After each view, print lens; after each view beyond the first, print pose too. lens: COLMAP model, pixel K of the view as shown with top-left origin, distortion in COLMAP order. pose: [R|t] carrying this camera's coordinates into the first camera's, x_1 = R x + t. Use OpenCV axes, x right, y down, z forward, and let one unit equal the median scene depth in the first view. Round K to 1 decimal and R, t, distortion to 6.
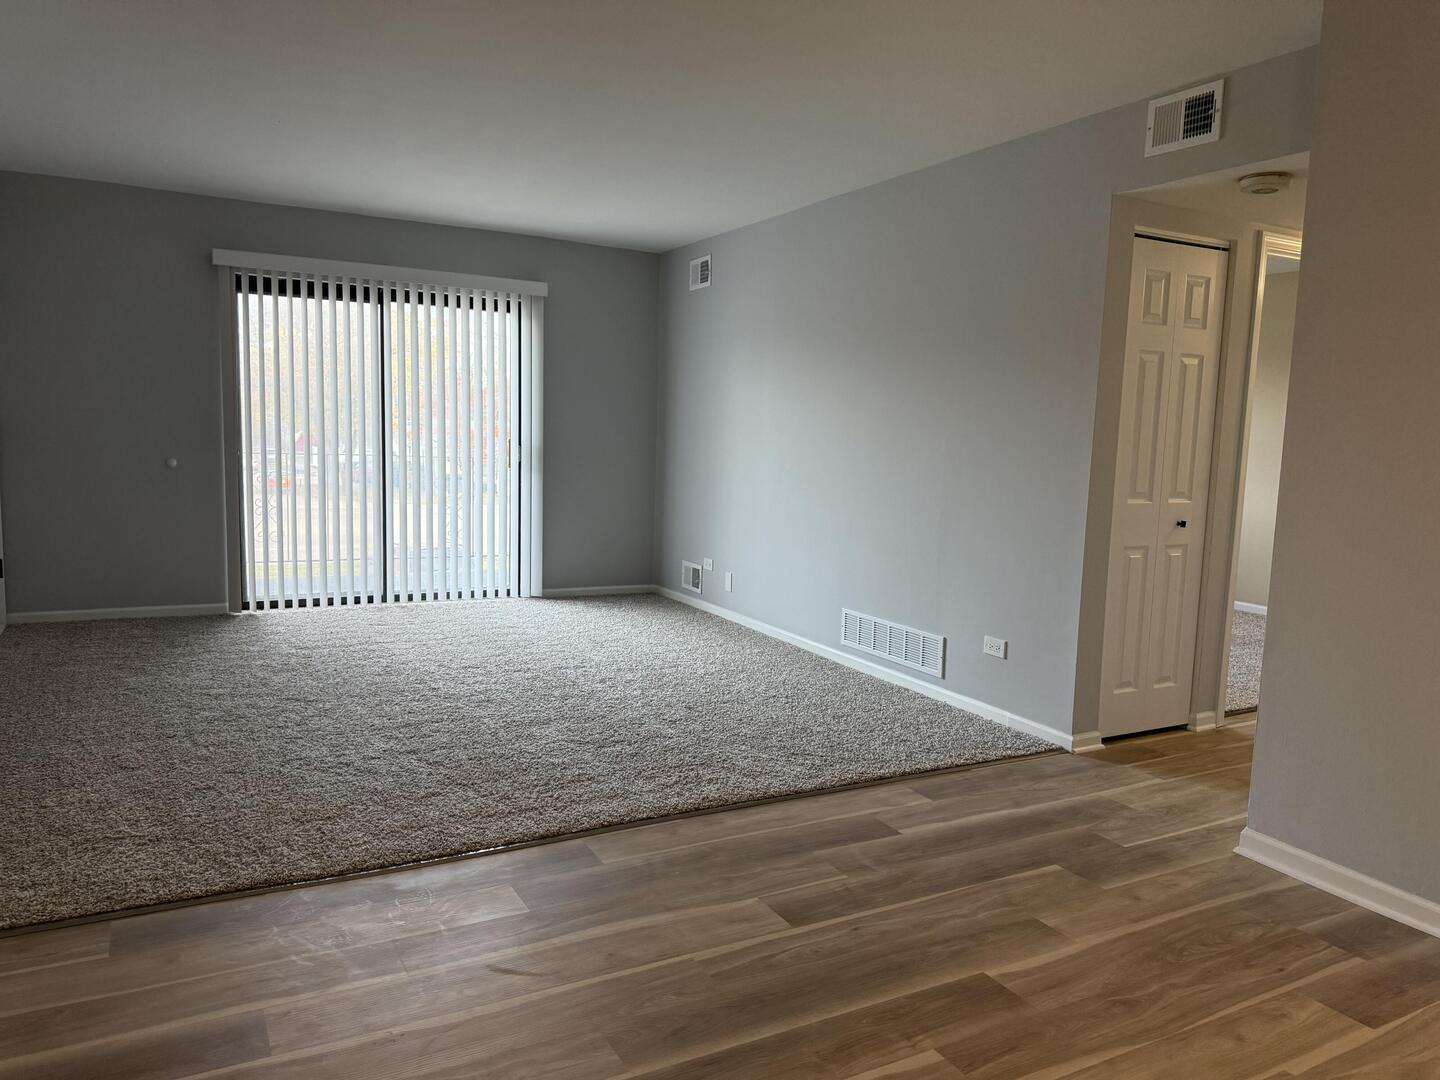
lens RADIAL K [[1020.8, 0, 713.6], [0, 1020.8, 541.2], [0, 0, 1]] dist [0.023716, -0.001690]
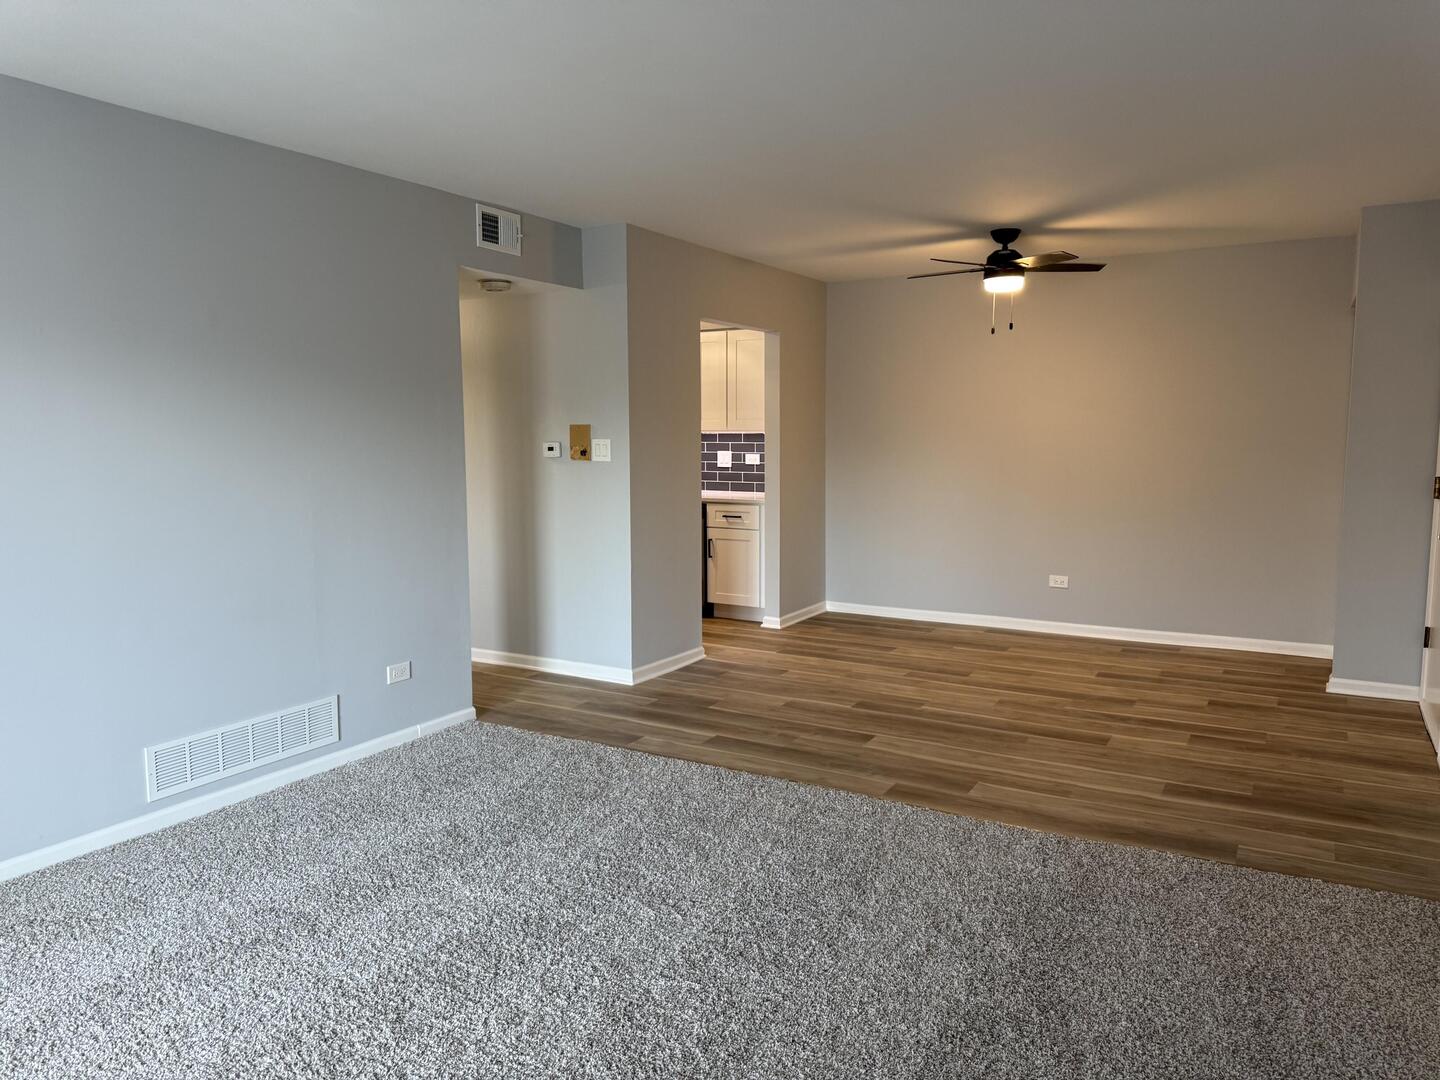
lens RADIAL K [[1020.8, 0, 713.6], [0, 1020.8, 541.2], [0, 0, 1]] dist [0.023716, -0.001690]
pose [[-0.519782, -0.124893, 0.845120, -1.095176], [0.085038, 0.976779, 0.196652, -0.296124], [-0.850056, 0.174084, -0.497091, 1.814787]]
